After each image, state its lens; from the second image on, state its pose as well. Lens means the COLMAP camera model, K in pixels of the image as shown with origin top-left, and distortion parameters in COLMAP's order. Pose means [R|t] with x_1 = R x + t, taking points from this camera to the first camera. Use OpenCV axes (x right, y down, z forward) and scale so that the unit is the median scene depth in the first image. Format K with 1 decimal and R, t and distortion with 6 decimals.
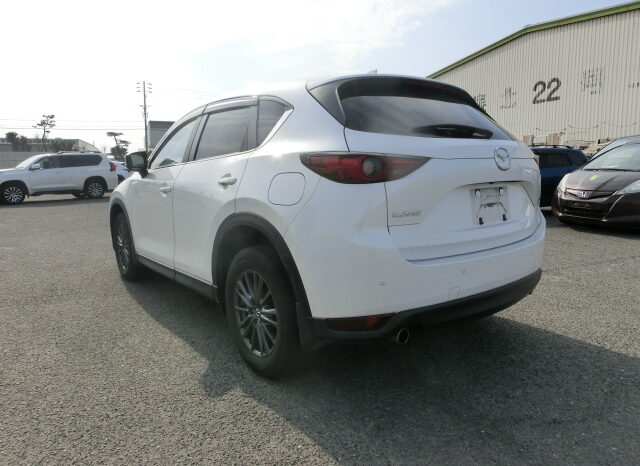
lens RADIAL K [[467.6, 0, 321.0], [0, 467.6, 232.3], [0, 0, 1]] dist [0.004227, 0.001944]
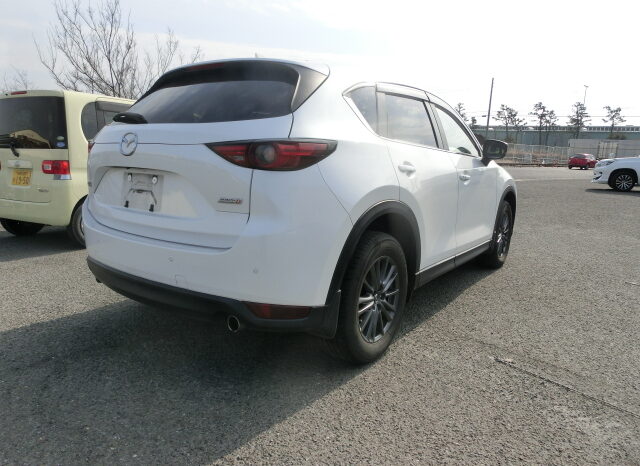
lens RADIAL K [[467.6, 0, 321.1], [0, 467.6, 233.6], [0, 0, 1]] dist [0.004227, 0.001944]
pose [[0.228954, 0.192824, -0.954148, 1.387100], [-0.166129, 0.973545, 0.156880, -0.186951], [0.959156, 0.122594, 0.254931, 1.113035]]
